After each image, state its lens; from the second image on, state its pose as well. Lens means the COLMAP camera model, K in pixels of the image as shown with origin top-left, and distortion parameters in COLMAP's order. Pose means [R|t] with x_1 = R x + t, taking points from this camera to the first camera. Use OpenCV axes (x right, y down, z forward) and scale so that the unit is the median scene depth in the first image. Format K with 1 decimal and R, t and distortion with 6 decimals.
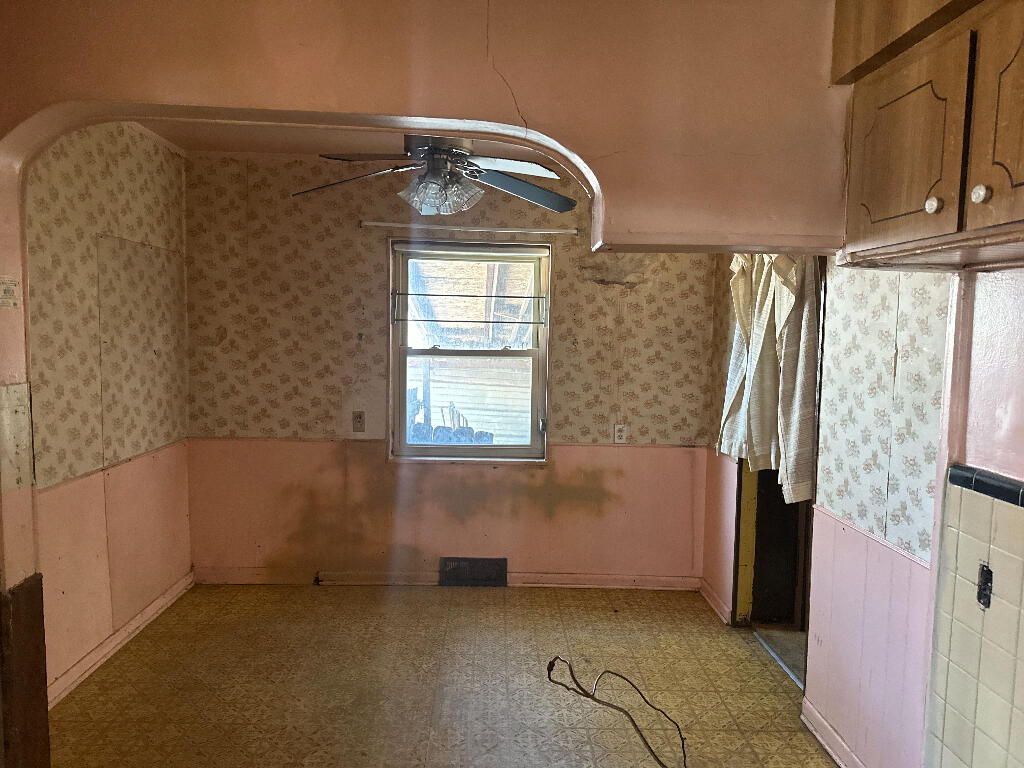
lens RADIAL K [[708.6, 0, 512.0], [0, 708.6, 388.4], [0, 0, 1]] dist [0.109778, -0.171333]
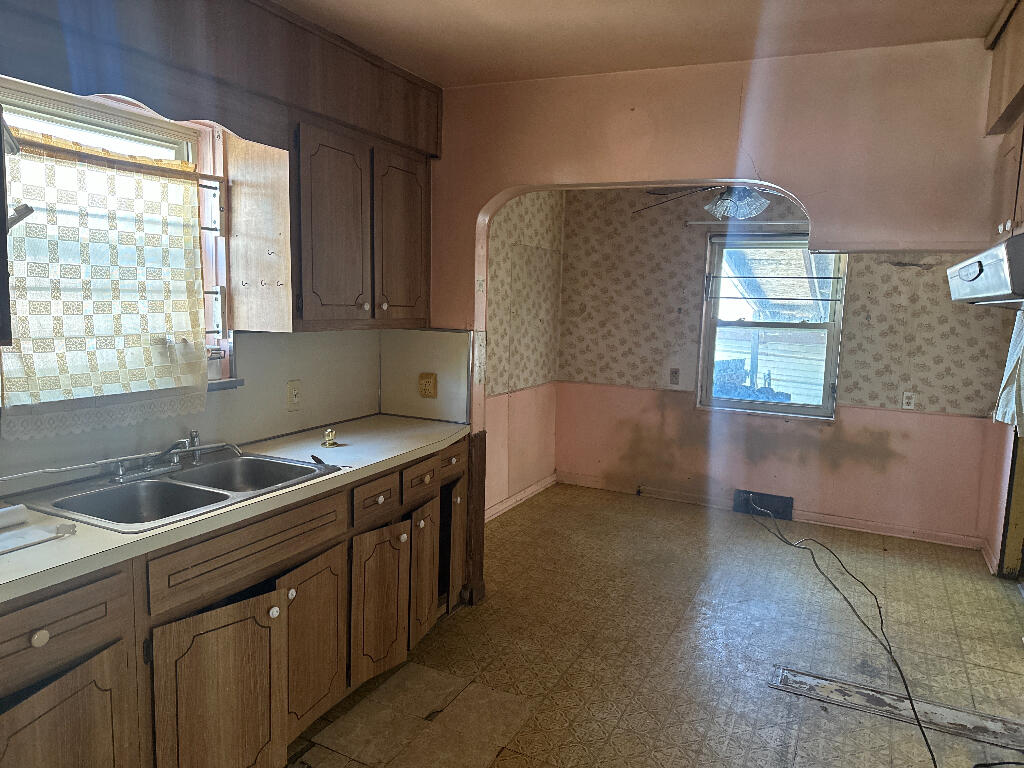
lens RADIAL K [[708.6, 0, 512.0], [0, 708.6, 388.4], [0, 0, 1]] dist [0.109778, -0.171333]
pose [[0.883116, 0.063932, -0.464777, 0.129111], [-0.048987, 0.997822, 0.044174, 0.025768], [0.466589, -0.016243, 0.884325, -0.294342]]
